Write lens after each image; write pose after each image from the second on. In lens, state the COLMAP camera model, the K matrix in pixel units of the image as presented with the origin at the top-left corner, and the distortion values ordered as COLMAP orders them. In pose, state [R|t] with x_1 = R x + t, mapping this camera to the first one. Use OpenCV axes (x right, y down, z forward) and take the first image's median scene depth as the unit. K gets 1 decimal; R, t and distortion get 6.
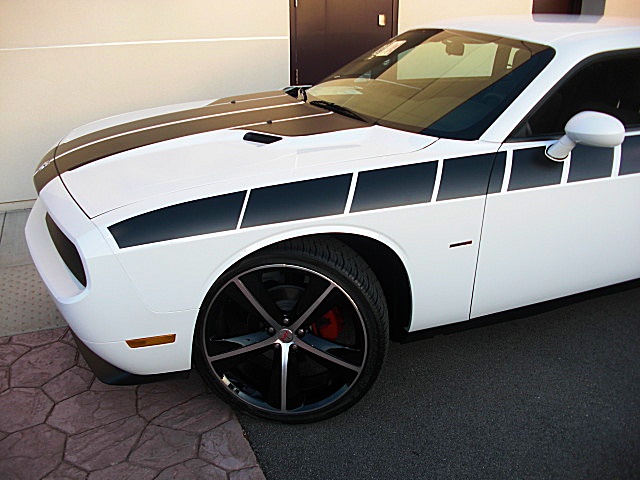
lens RADIAL K [[626.3, 0, 317.6], [0, 626.3, 246.5], [0, 0, 1]] dist [-0.125891, 0.000000]
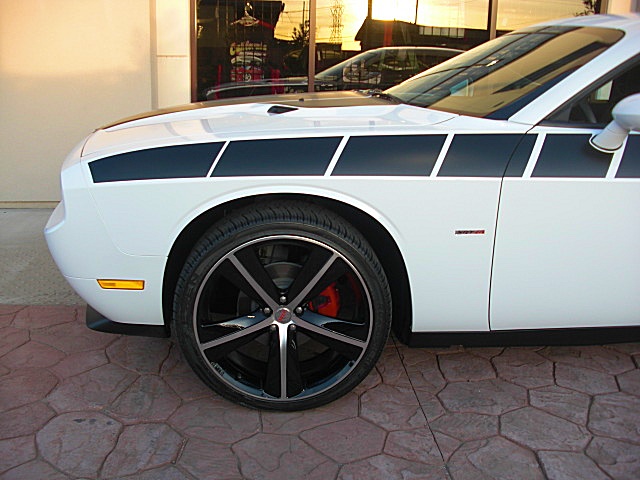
lens RADIAL K [[626.3, 0, 307.9], [0, 626.3, 244.9], [0, 0, 1]] dist [-0.125891, 0.000000]
pose [[0.949284, 0.105313, -0.296259, 0.274003], [-0.135399, 0.987318, -0.082883, 0.116022], [0.283773, 0.118792, 0.951505, 0.107696]]
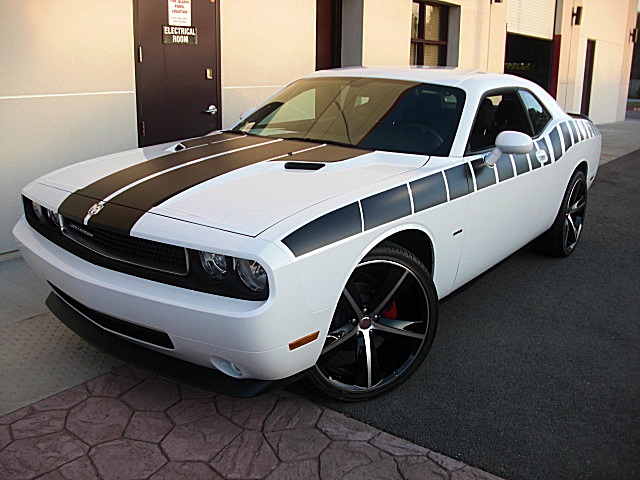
lens RADIAL K [[626.3, 0, 319.0], [0, 626.3, 243.1], [0, 0, 1]] dist [-0.125891, 0.000000]
pose [[0.864088, -0.126206, 0.487263, -0.686360], [0.171988, 0.983820, -0.050176, 0.035421], [-0.473046, 0.127159, 0.871813, -0.027974]]
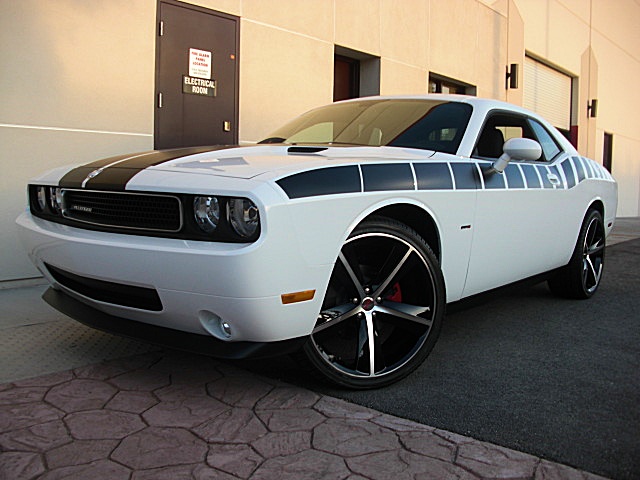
lens RADIAL K [[626.3, 0, 319.0], [0, 626.3, 242.2], [0, 0, 1]] dist [-0.125891, 0.000000]
pose [[0.883141, -0.029595, 0.468174, -0.652046], [0.154138, 0.960903, -0.230016, 0.279032], [-0.443062, 0.275300, 0.853174, 0.032500]]
